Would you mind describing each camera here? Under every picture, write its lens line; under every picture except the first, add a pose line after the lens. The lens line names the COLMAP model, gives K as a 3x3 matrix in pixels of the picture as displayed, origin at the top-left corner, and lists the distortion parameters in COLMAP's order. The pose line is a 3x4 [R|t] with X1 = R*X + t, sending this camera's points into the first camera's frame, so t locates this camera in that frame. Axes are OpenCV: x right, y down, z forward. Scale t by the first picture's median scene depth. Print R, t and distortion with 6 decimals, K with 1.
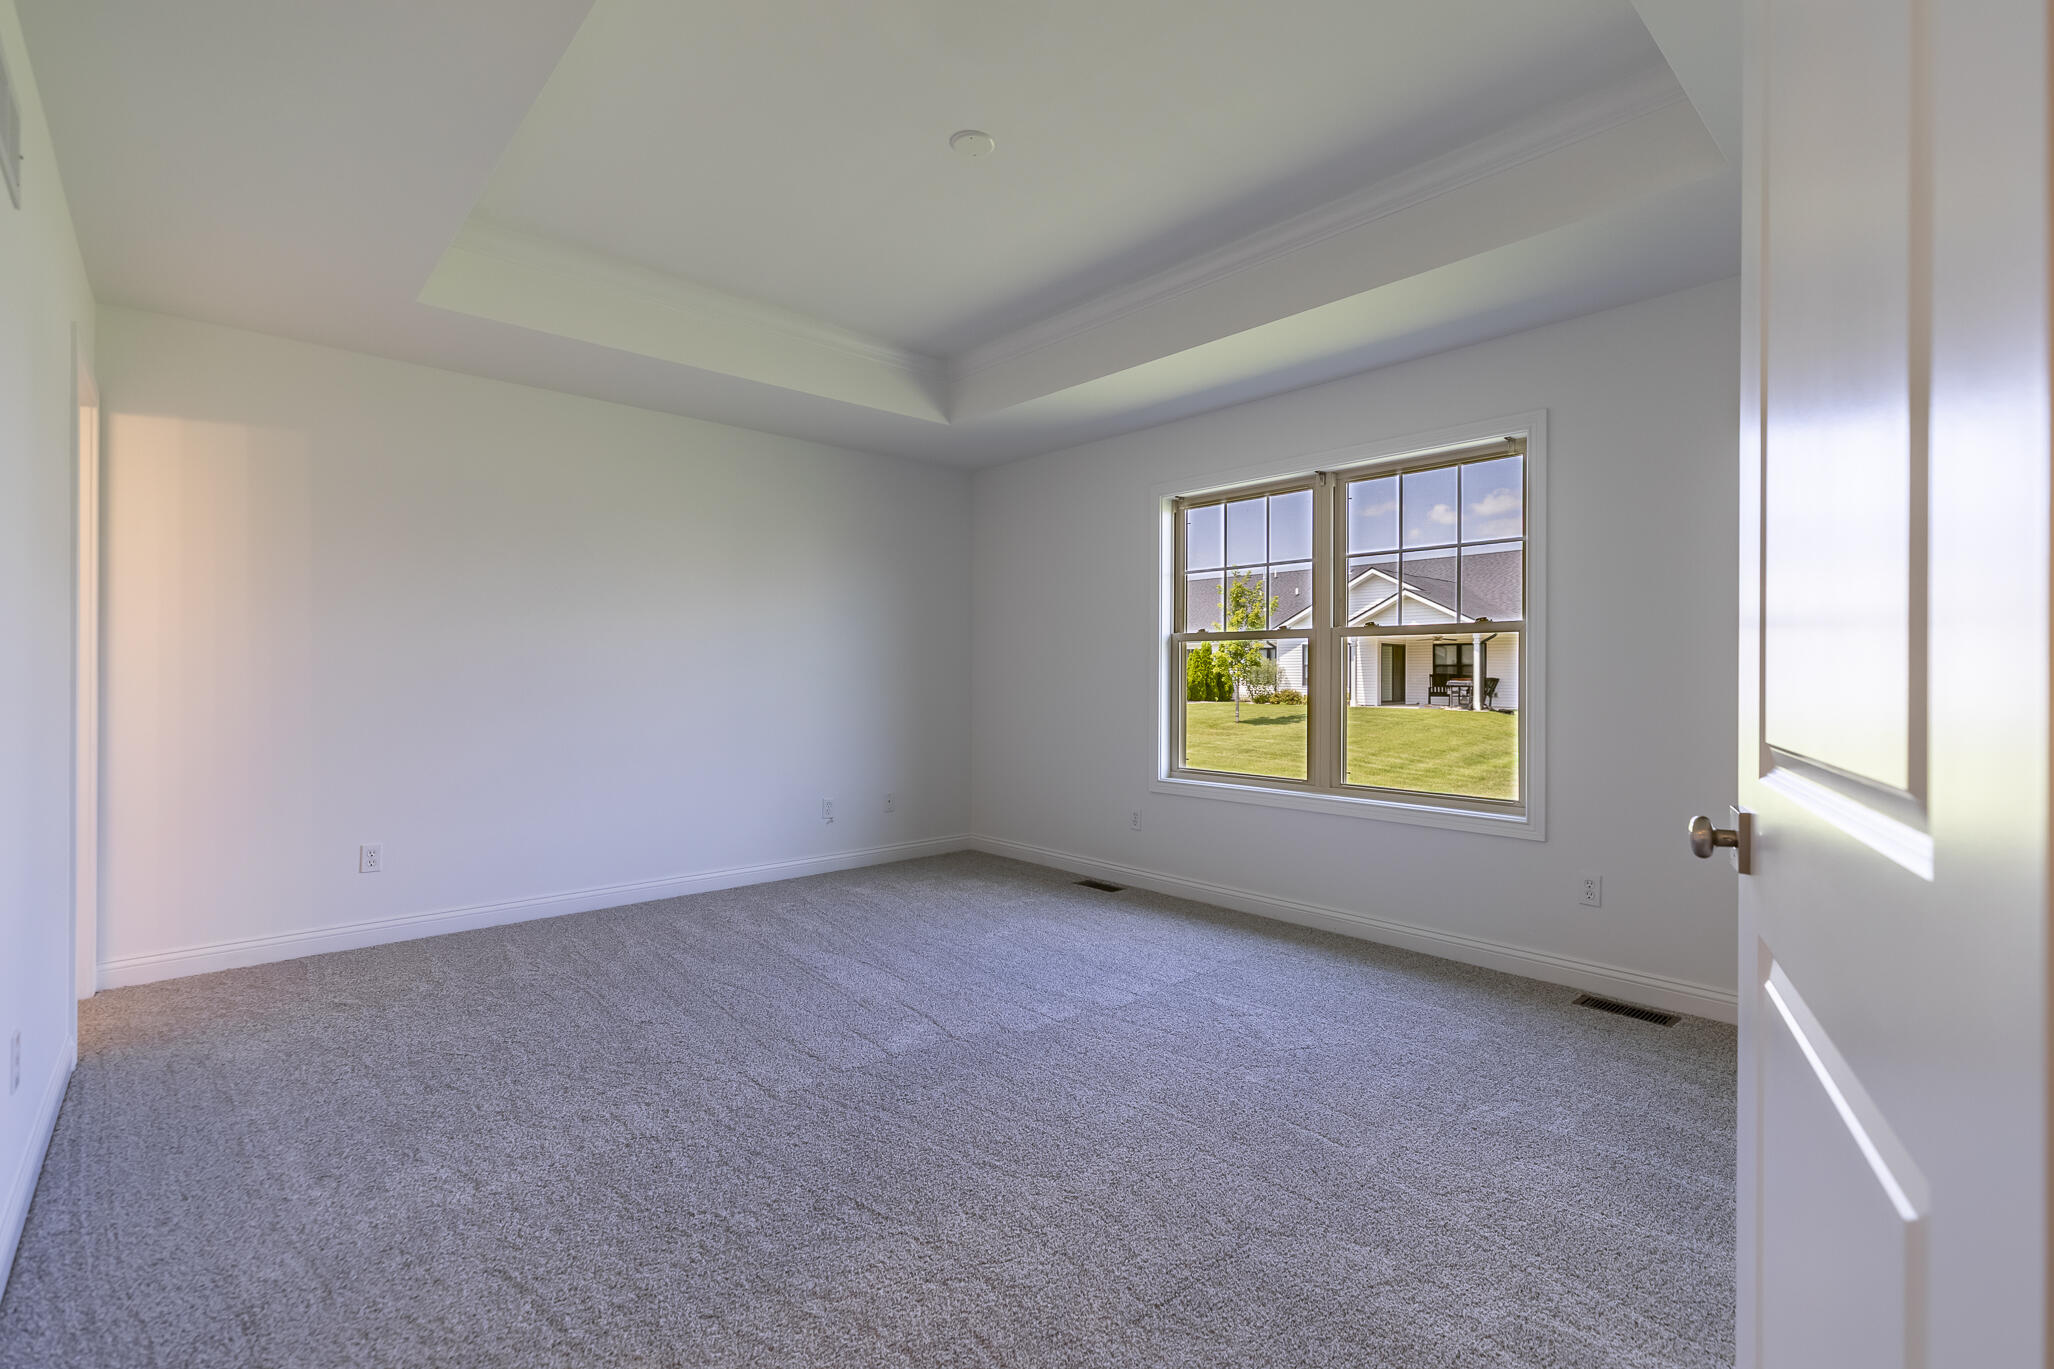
lens RADIAL K [[924.4, 0, 1034.0], [0, 924.4, 669.2], [0, 0, 1]] dist [0.004716, -0.000100]
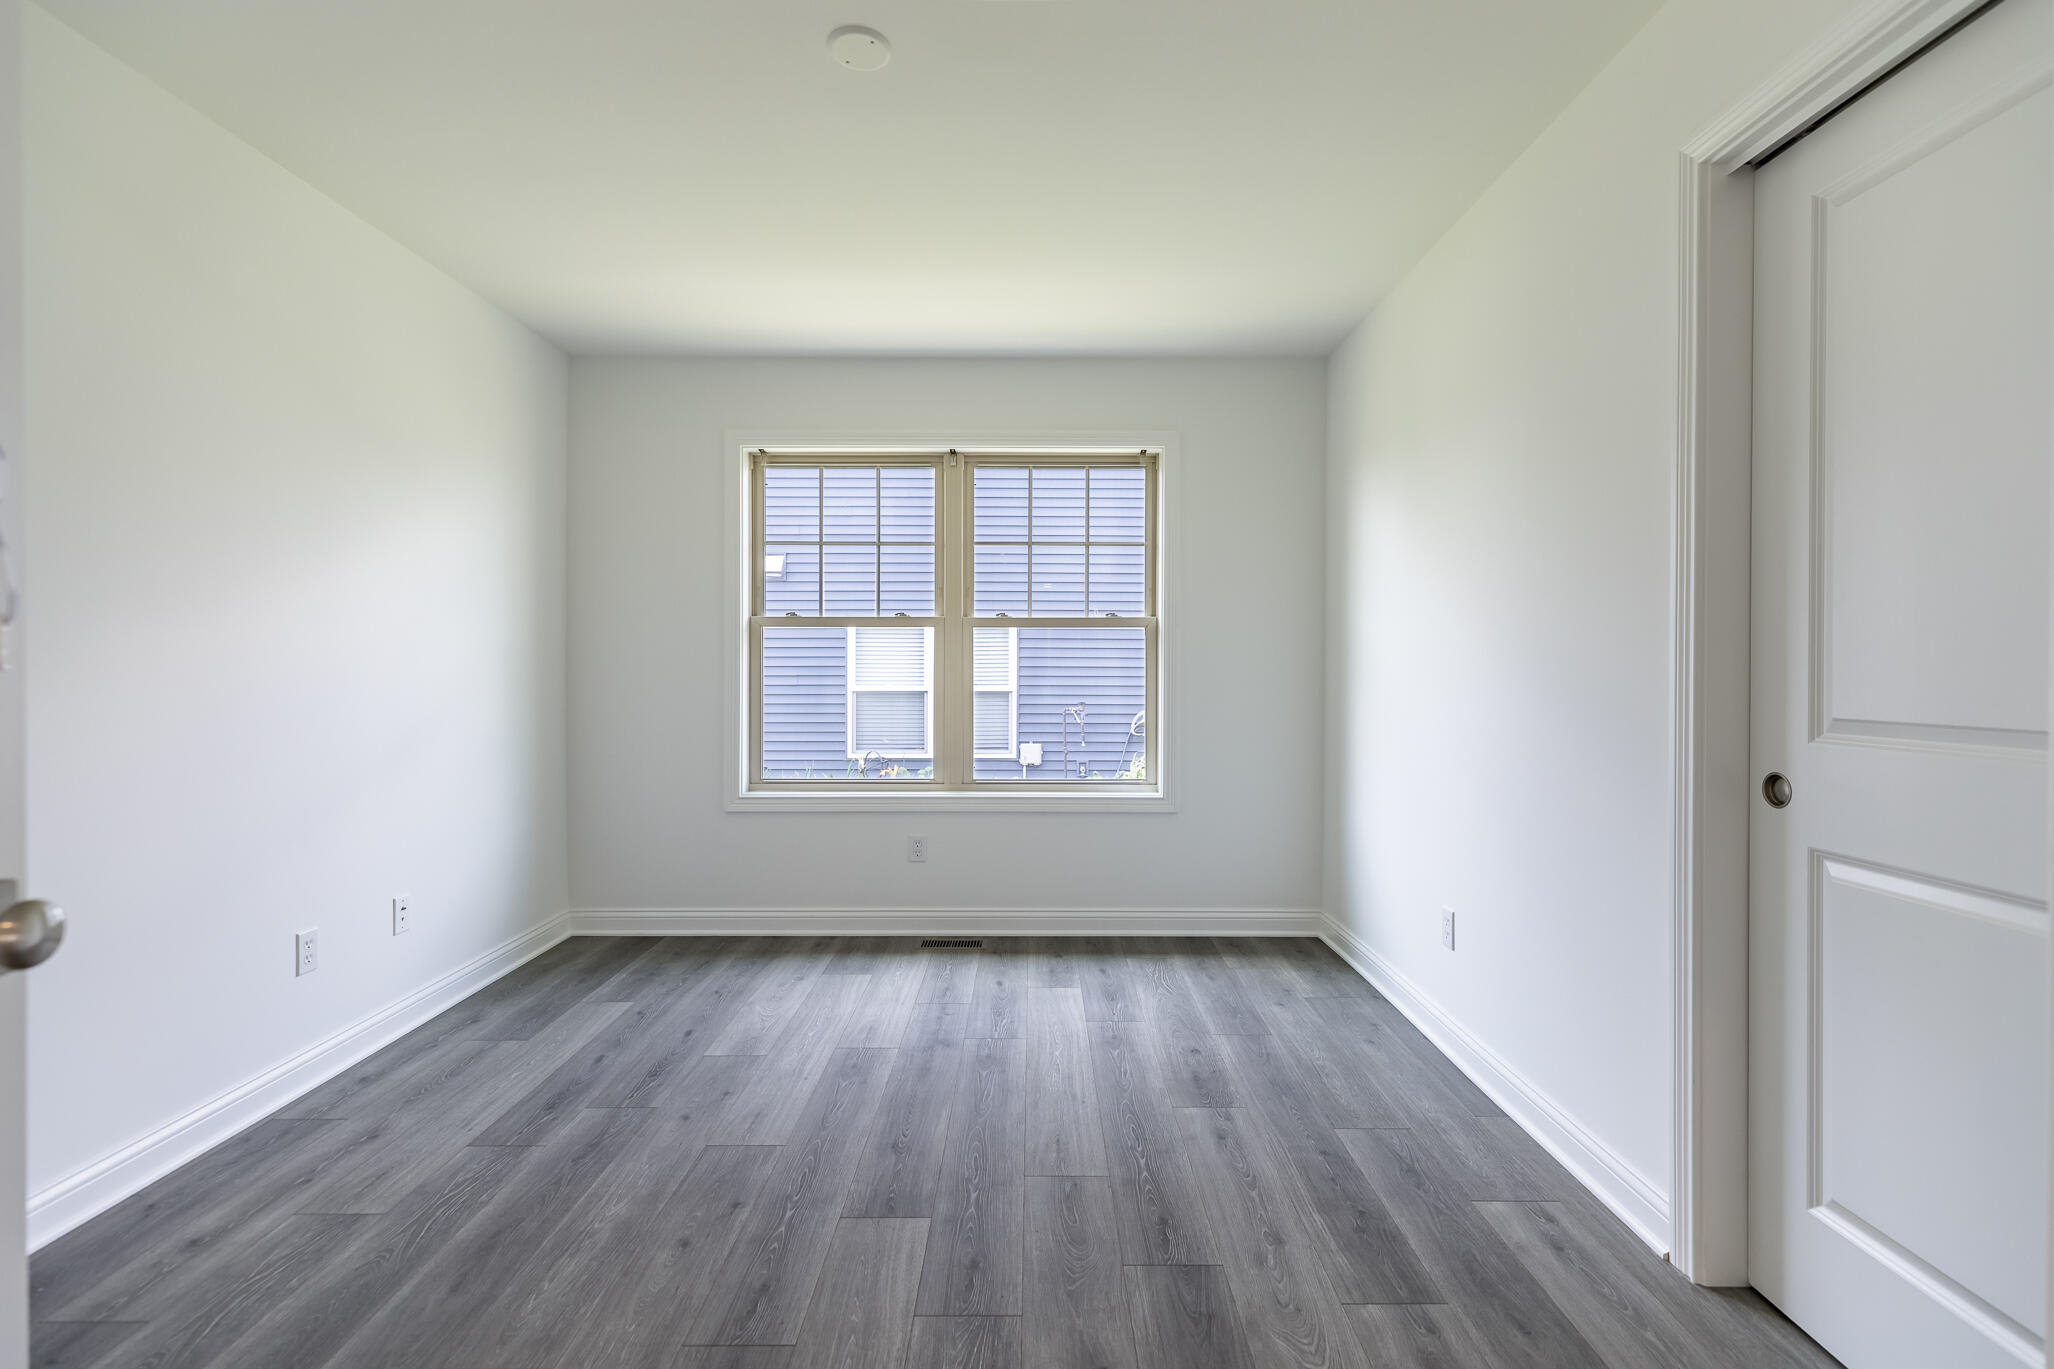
lens RADIAL K [[924.4, 0, 1034.0], [0, 924.4, 669.2], [0, 0, 1]] dist [0.004716, -0.000100]
pose [[0.691240, -0.000460, 0.722625, -0.305420], [-0.005184, 0.999971, 0.005595, 0.002930], [-0.722606, -0.007614, 0.691218, 0.276454]]
